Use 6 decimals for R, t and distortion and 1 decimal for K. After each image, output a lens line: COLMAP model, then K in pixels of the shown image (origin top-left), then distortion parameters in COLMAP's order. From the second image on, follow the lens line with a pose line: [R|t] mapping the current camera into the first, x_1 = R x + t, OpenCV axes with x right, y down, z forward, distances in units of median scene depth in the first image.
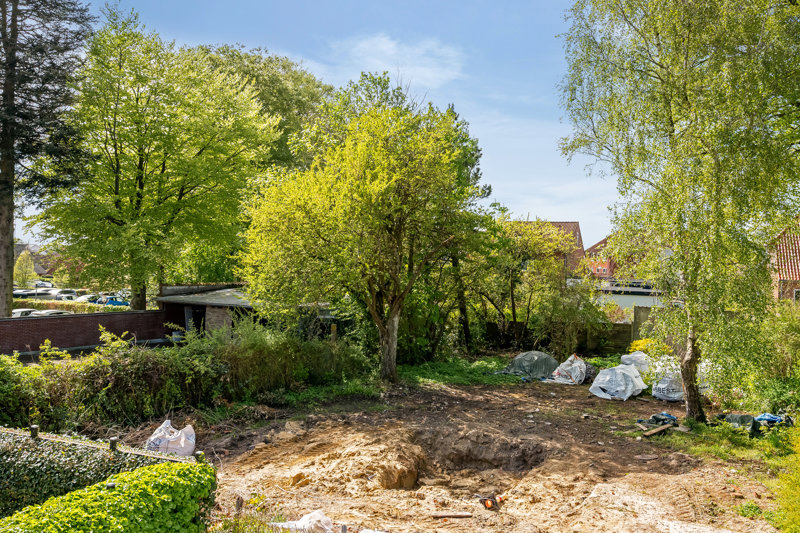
lens RADIAL K [[687.9, 0, 407.4], [0, 687.9, 222.2], [0, 0, 1]] dist [0.017535, 0.021205]
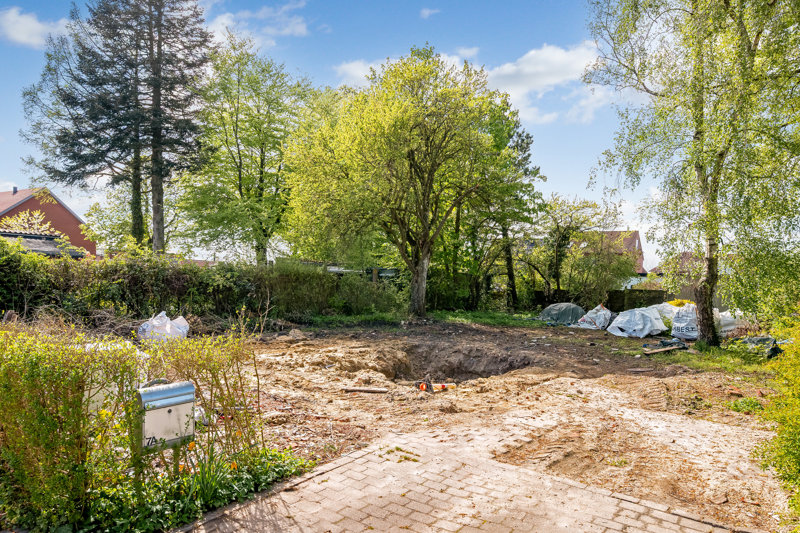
lens RADIAL K [[505.7, 0, 411.8], [0, 505.7, 288.6], [0, 0, 1]] dist [0.005334, -0.001380]
pose [[0.980921, 0.016890, -0.193671, 0.139992], [-0.002473, 0.997222, 0.074445, 0.144927], [0.194390, -0.072546, 0.978238, 0.231993]]
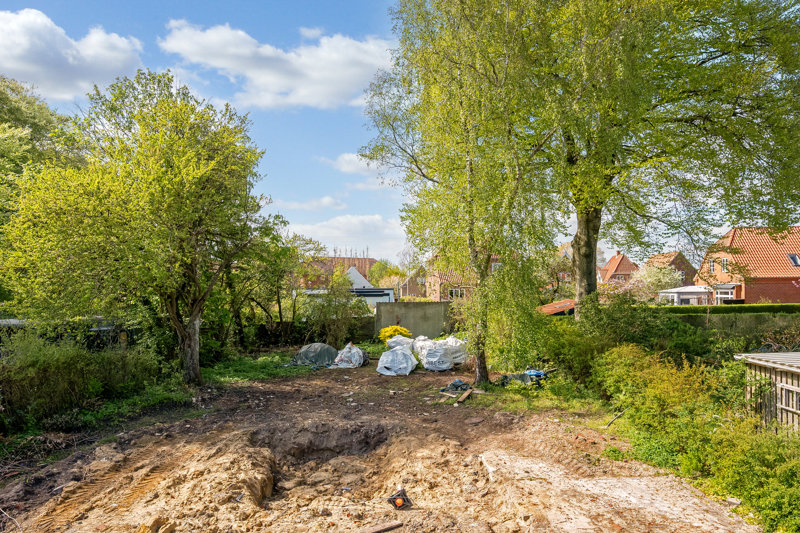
lens RADIAL K [[505.7, 0, 391.4], [0, 505.7, 289.1], [0, 0, 1]] dist [0.005334, -0.001380]
pose [[0.891647, -0.042338, 0.450748, -0.109237], [0.010764, 0.997319, 0.072384, 0.050997], [-0.452604, -0.059689, 0.889712, 0.267917]]
